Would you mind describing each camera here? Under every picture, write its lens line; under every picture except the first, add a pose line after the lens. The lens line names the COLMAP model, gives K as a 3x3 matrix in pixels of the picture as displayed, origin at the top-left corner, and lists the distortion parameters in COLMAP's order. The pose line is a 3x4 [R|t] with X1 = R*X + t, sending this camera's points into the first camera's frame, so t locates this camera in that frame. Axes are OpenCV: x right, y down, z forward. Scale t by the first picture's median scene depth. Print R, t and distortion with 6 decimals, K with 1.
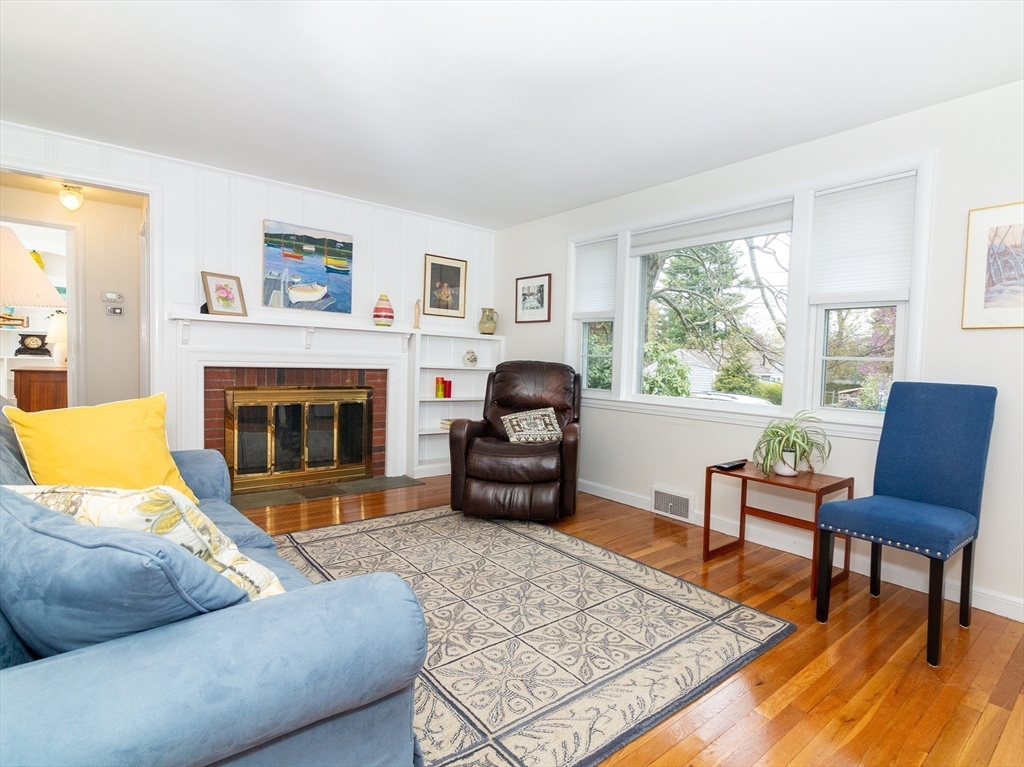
lens RADIAL K [[528.9, 0, 567.2], [0, 528.9, 387.4], [0, 0, 1]] dist [0.005818, -0.001305]
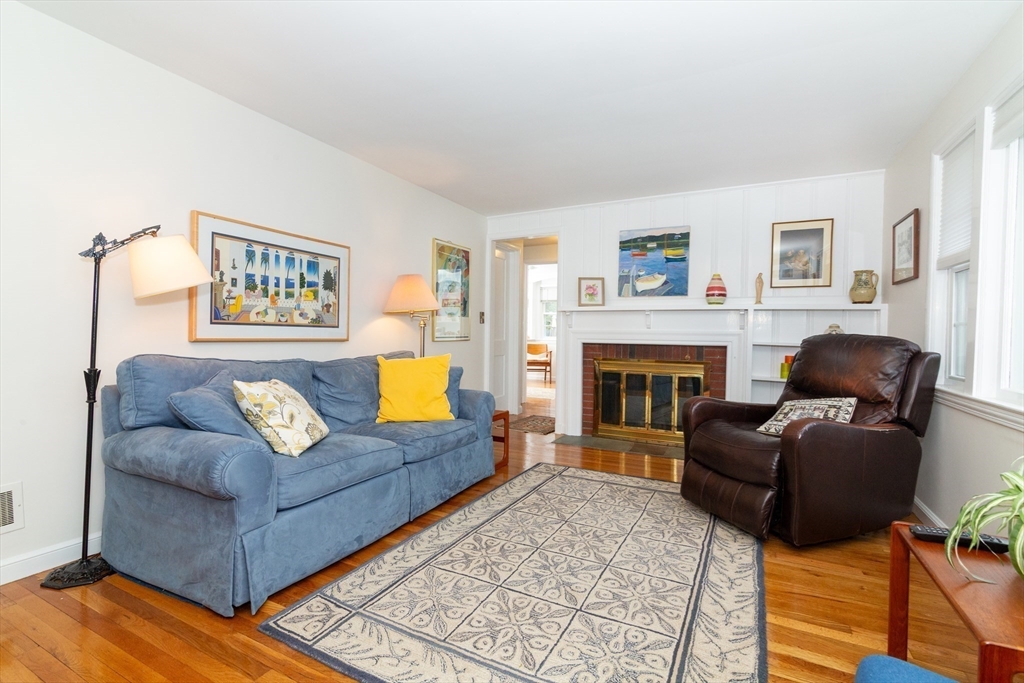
lens RADIAL K [[466.7, 0, 505.2], [0, 466.7, 344.8], [0, 0, 1]] dist [0.001705, 0.000165]
pose [[0.357894, -0.002267, -0.933759, 0.490419], [-0.047417, 0.998663, -0.020599, 0.002050], [0.932557, 0.051648, 0.357308, 0.405088]]
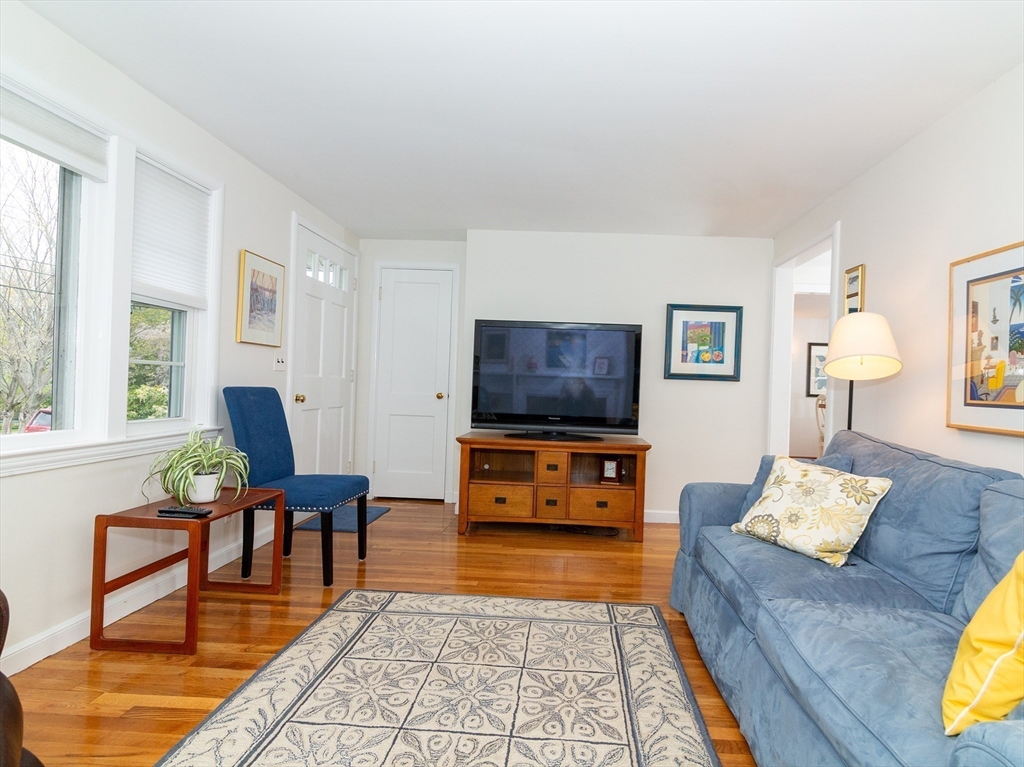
lens RADIAL K [[528.9, 0, 561.6], [0, 528.9, 381.6], [0, 0, 1]] dist [0.005818, -0.001305]
pose [[-0.736586, -0.053518, 0.674223, -0.494292], [-0.027842, 0.998419, 0.048835, -0.073553], [-0.675770, 0.017200, -0.736911, 1.044217]]
